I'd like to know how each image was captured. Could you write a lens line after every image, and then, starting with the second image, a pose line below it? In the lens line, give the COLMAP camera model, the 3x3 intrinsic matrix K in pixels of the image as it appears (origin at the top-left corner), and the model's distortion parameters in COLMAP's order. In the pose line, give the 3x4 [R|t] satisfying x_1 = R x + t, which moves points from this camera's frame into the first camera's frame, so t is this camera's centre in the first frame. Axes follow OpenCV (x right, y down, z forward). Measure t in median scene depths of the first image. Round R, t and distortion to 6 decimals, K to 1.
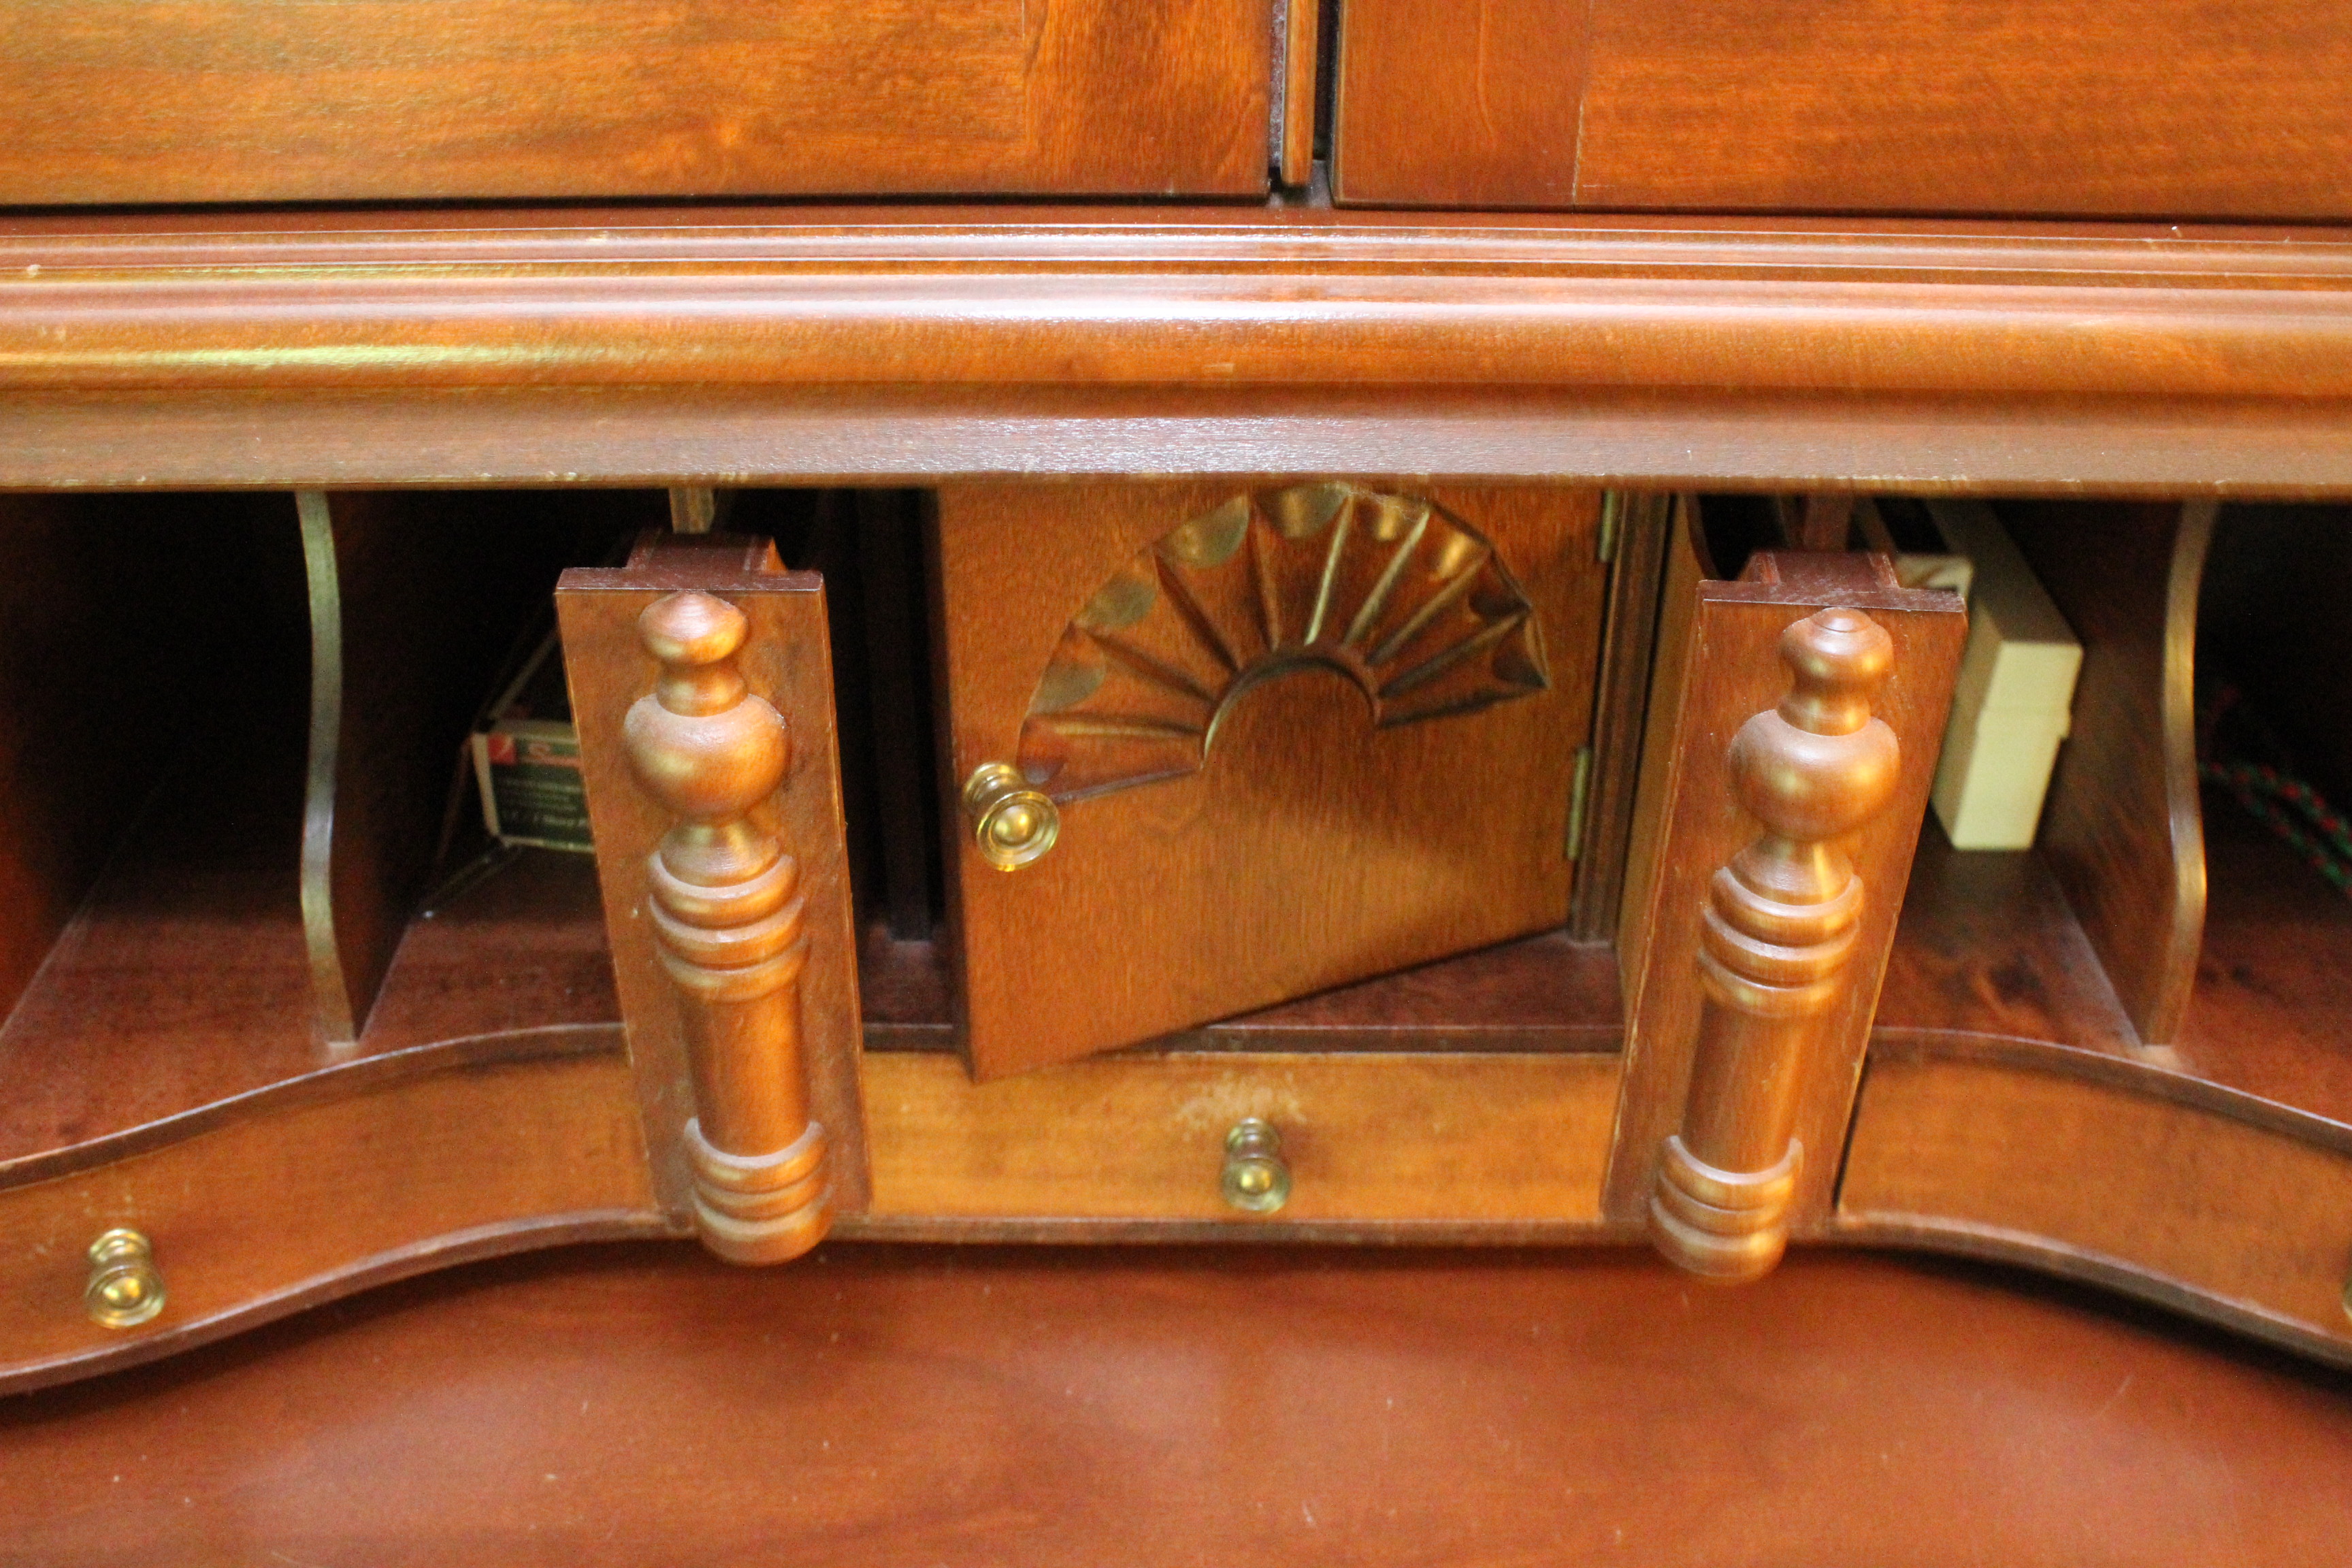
lens RADIAL K [[2359.8, 0, 1161.8], [0, 2359.8, 801.6], [0, 0, 1]] dist [-0.092299, 0.000000]
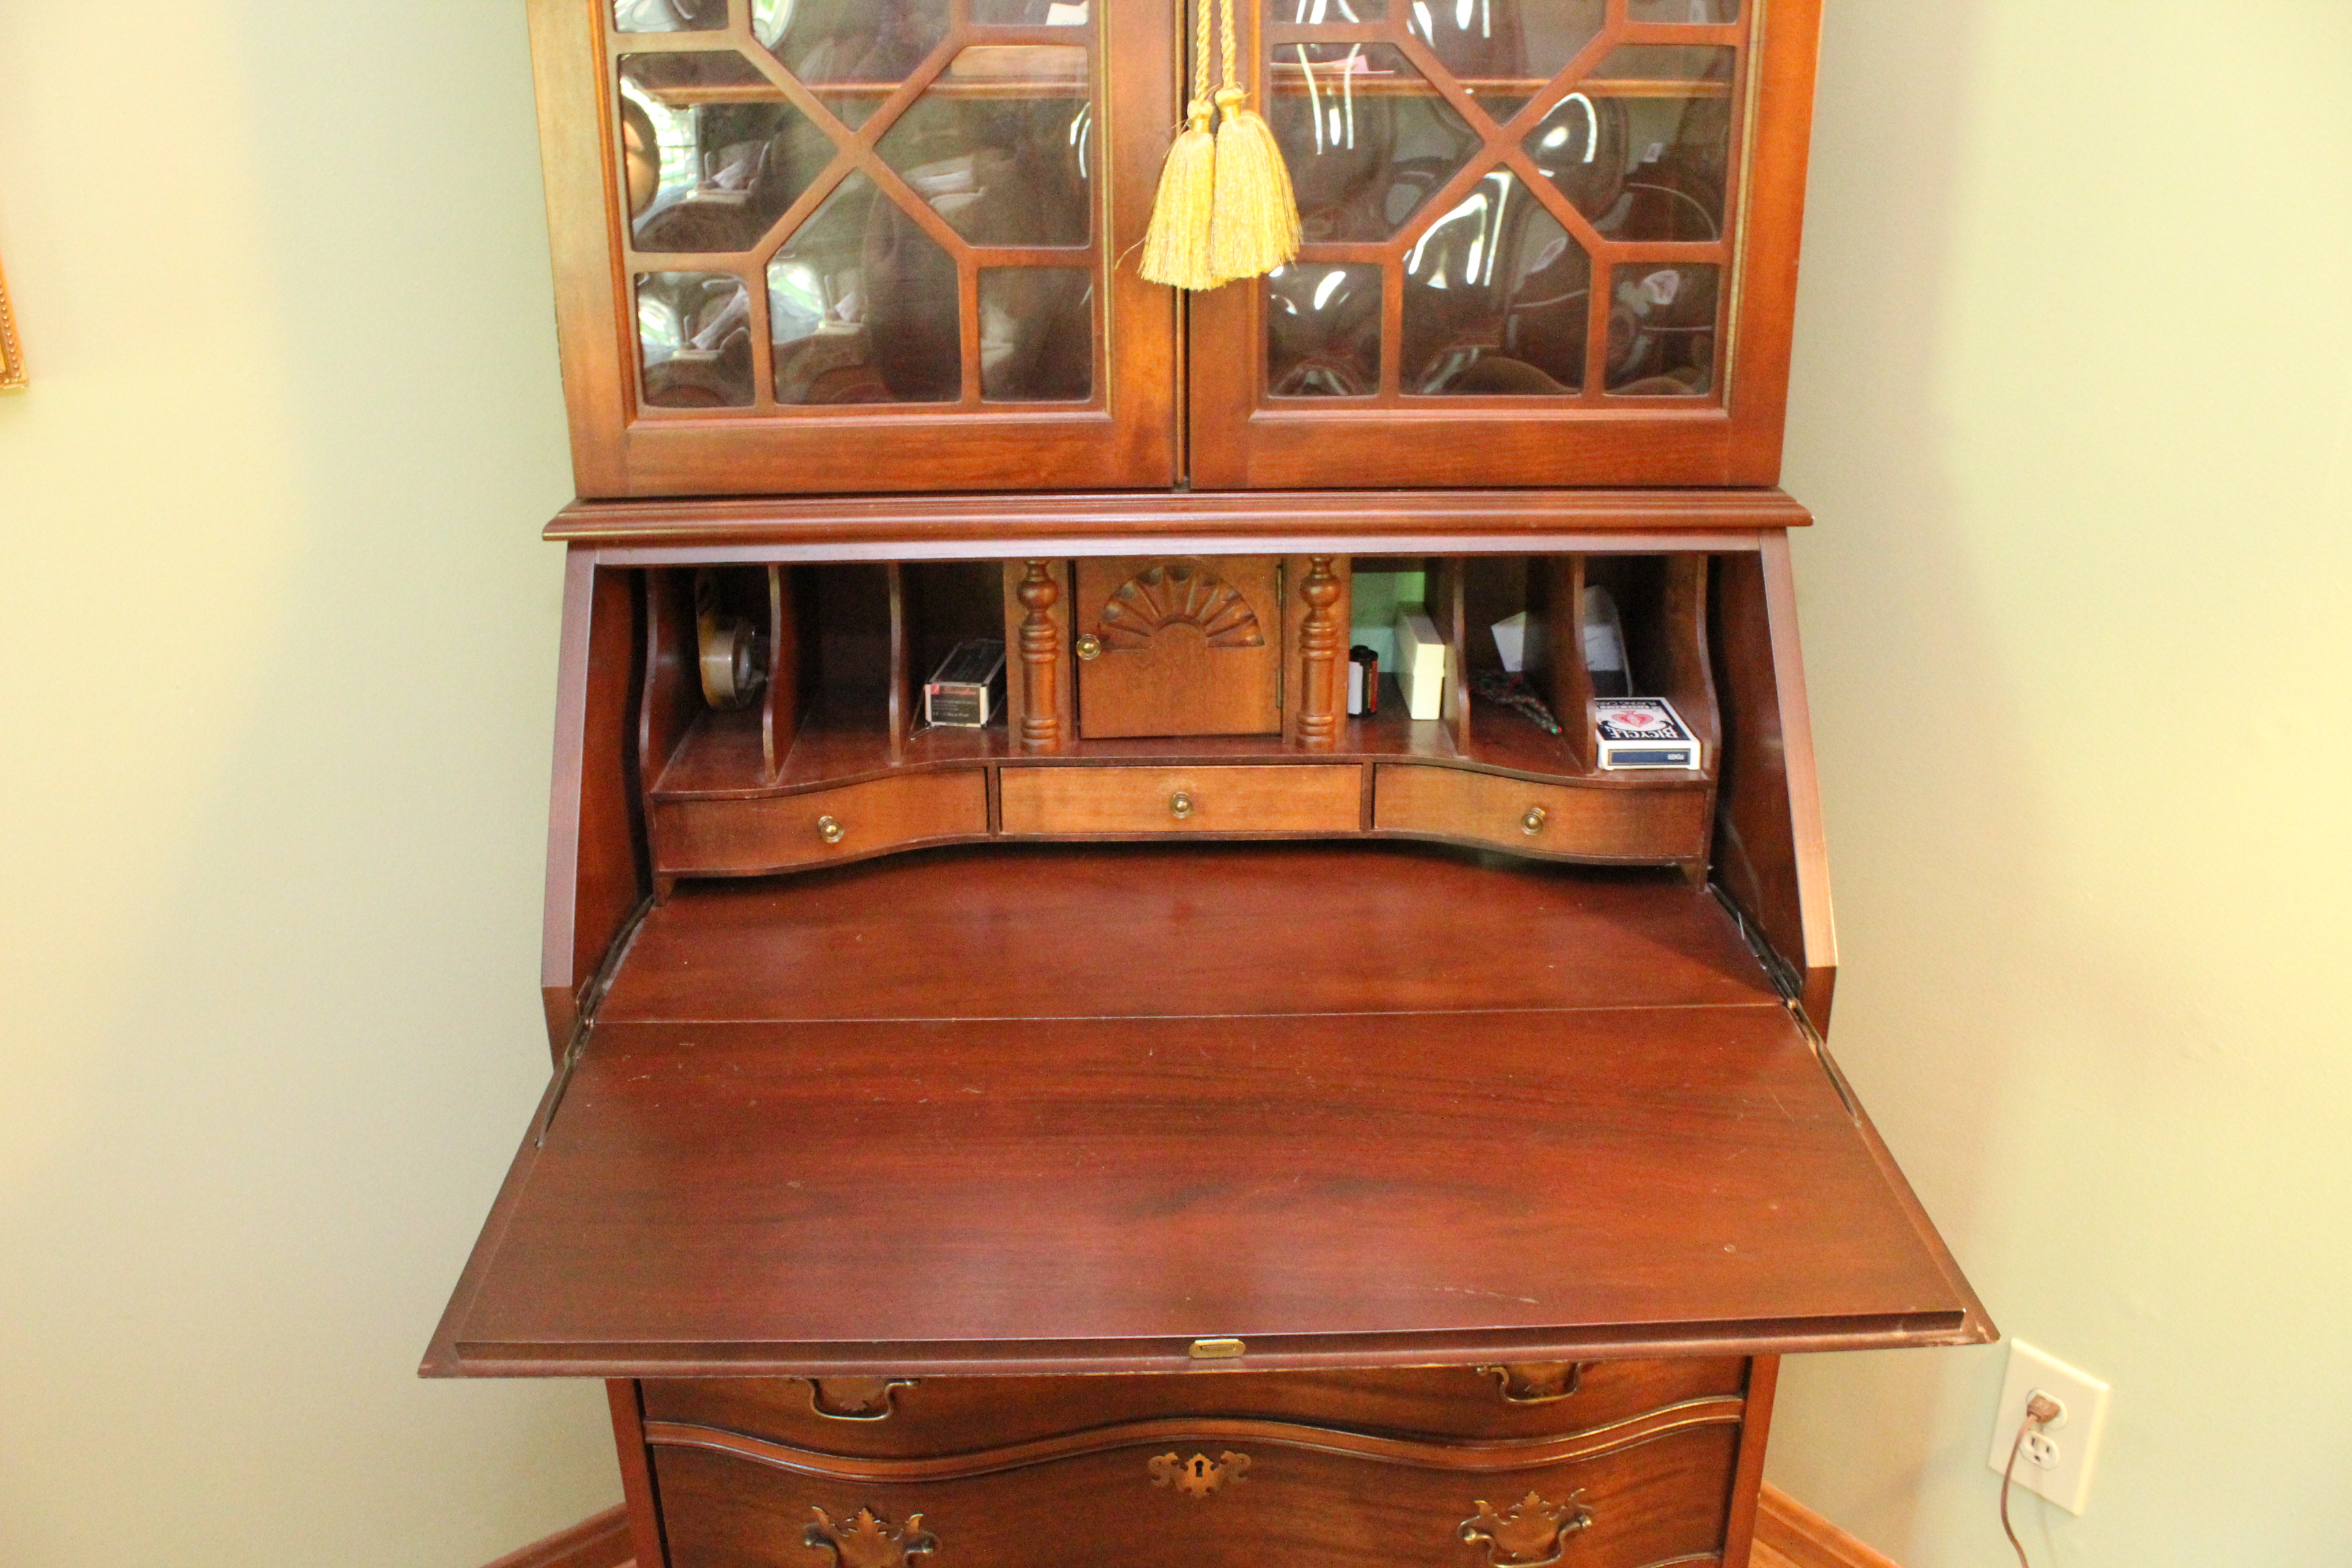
lens RADIAL K [[1918.8, 0, 1151.9], [0, 1918.8, 768.0], [0, 0, 1]] dist [-0.140124, 0.072931]
pose [[0.999877, -0.014785, 0.005238, -0.013387], [0.015572, 0.975864, -0.217825, 0.694989], [-0.001891, 0.217879, 0.975974, -1.580189]]
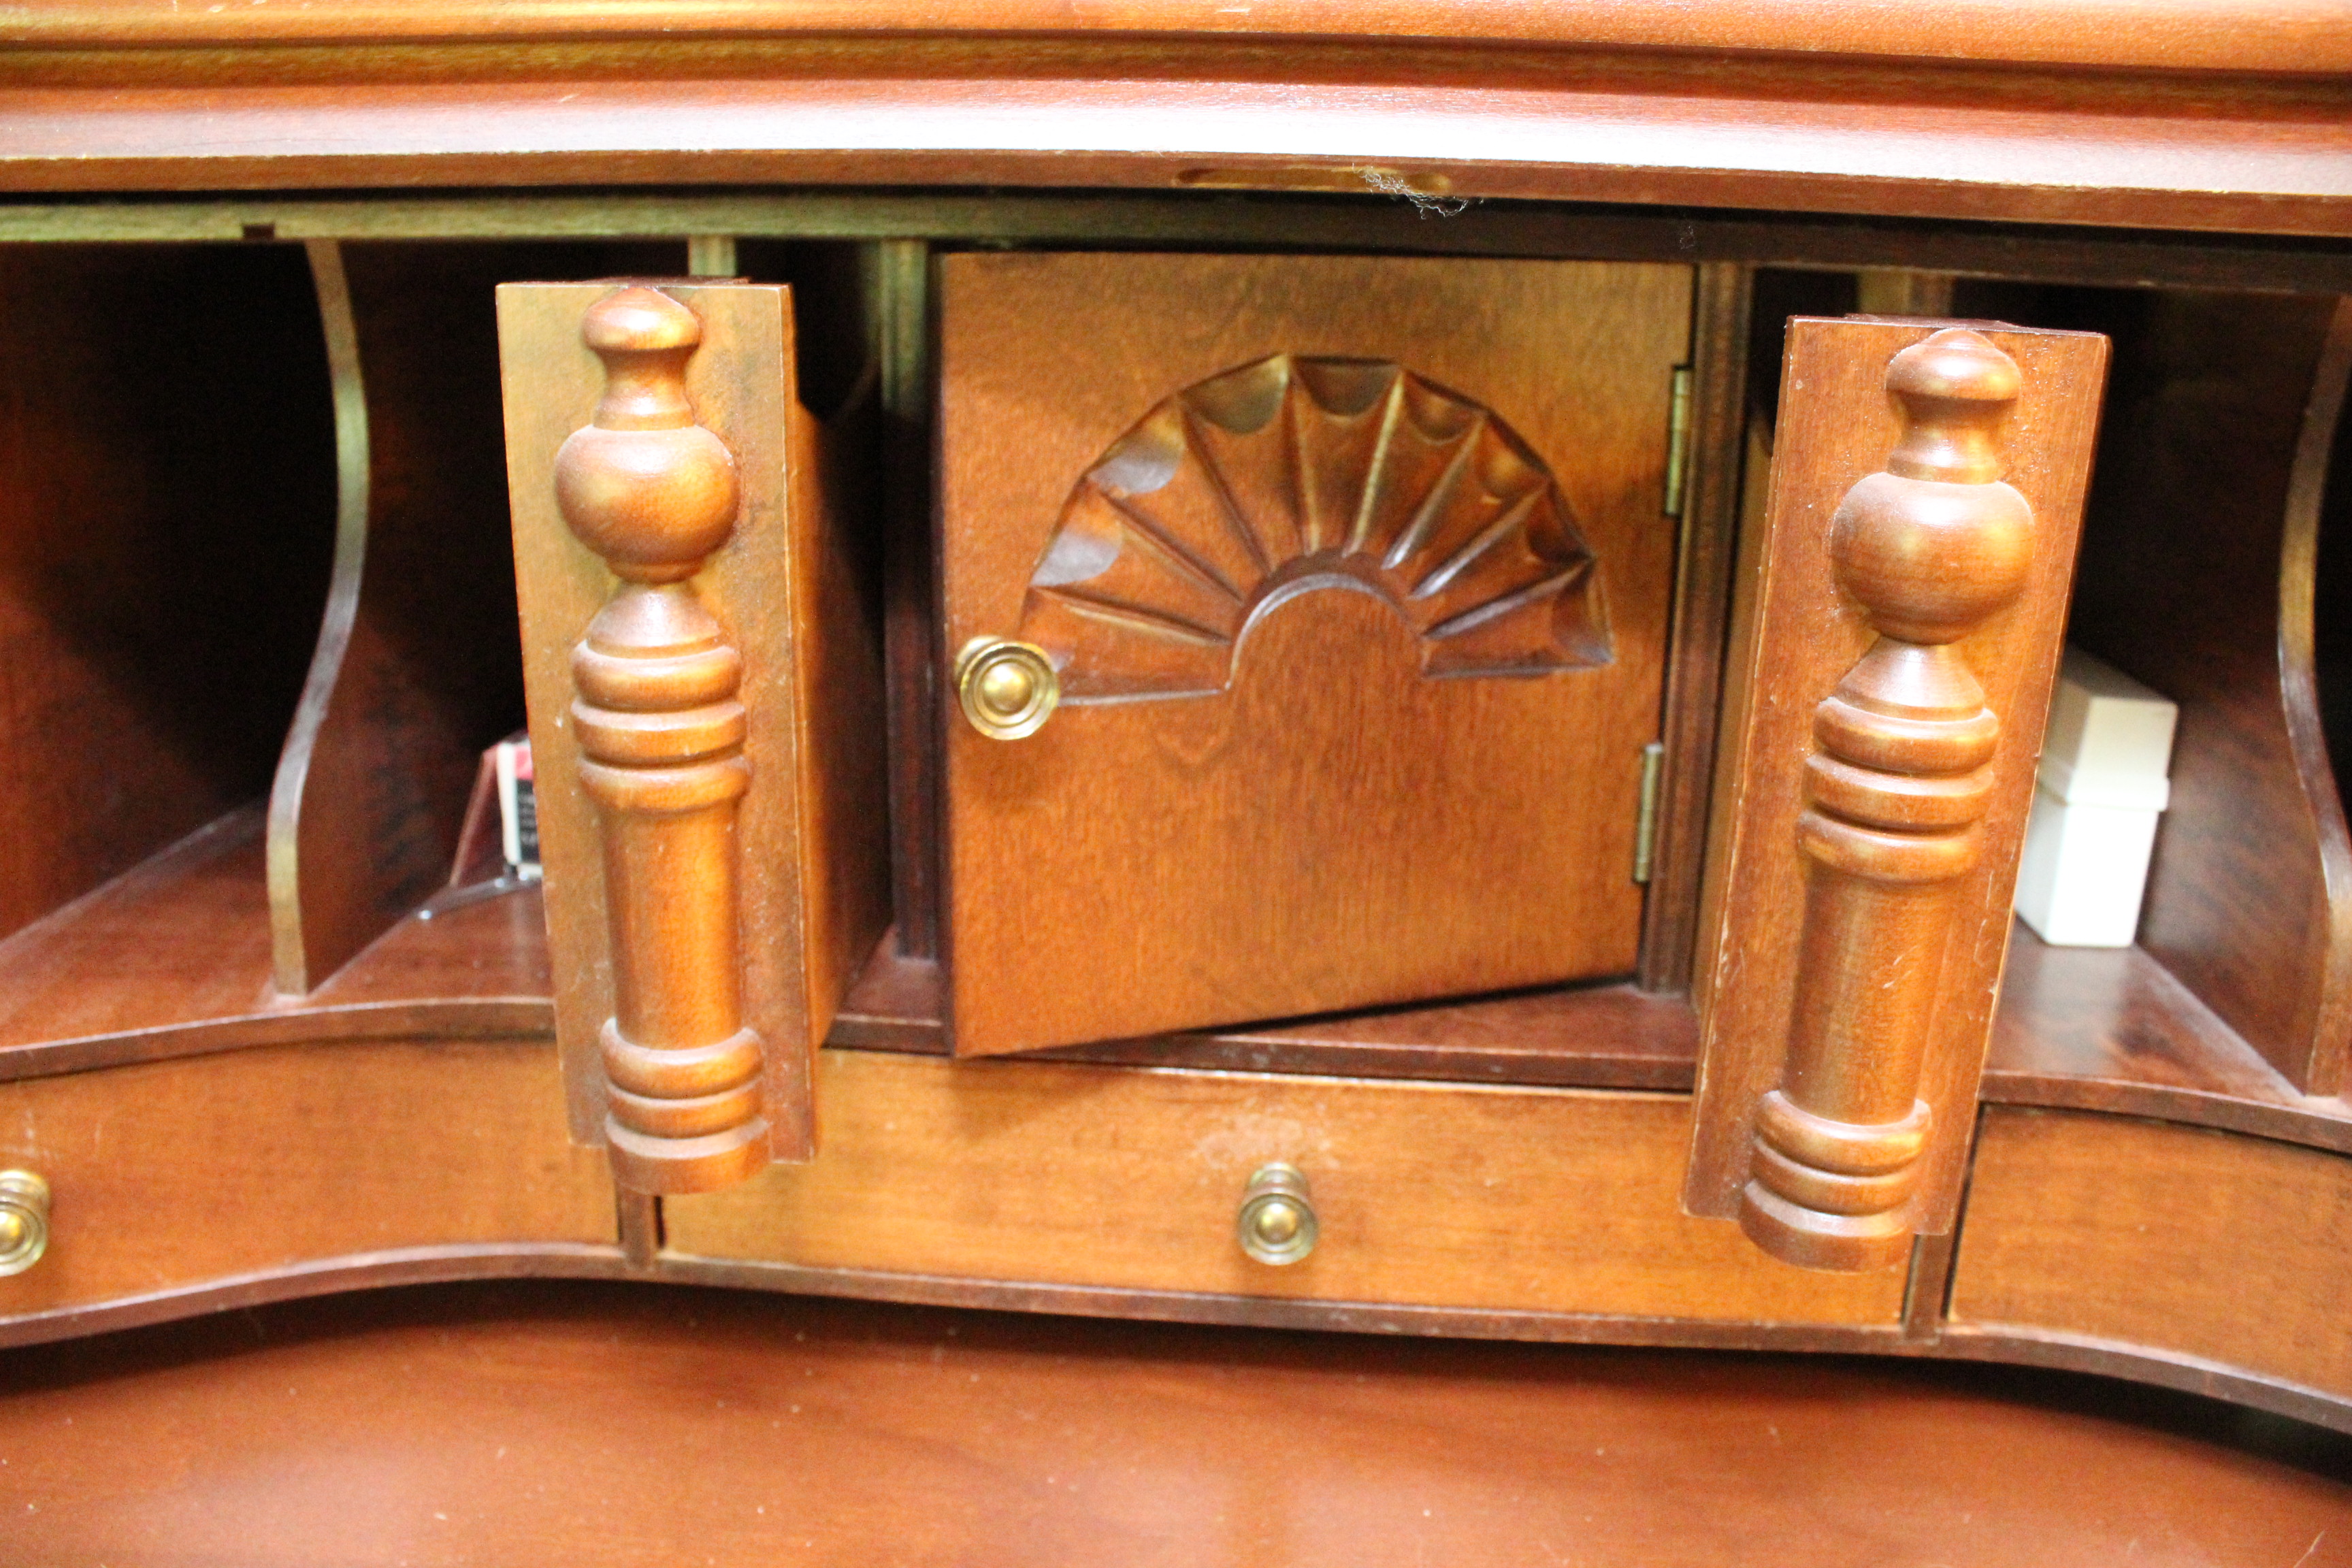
lens RADIAL K [[1918.8, 0, 1160.0], [0, 1918.8, 768.9], [0, 0, 1]] dist [-0.140124, 0.072931]
pose [[0.996792, 0.038816, -0.069997, 0.040571], [-0.057521, 0.955525, -0.289246, 0.213402], [0.055656, 0.292345, 0.954692, 0.287523]]
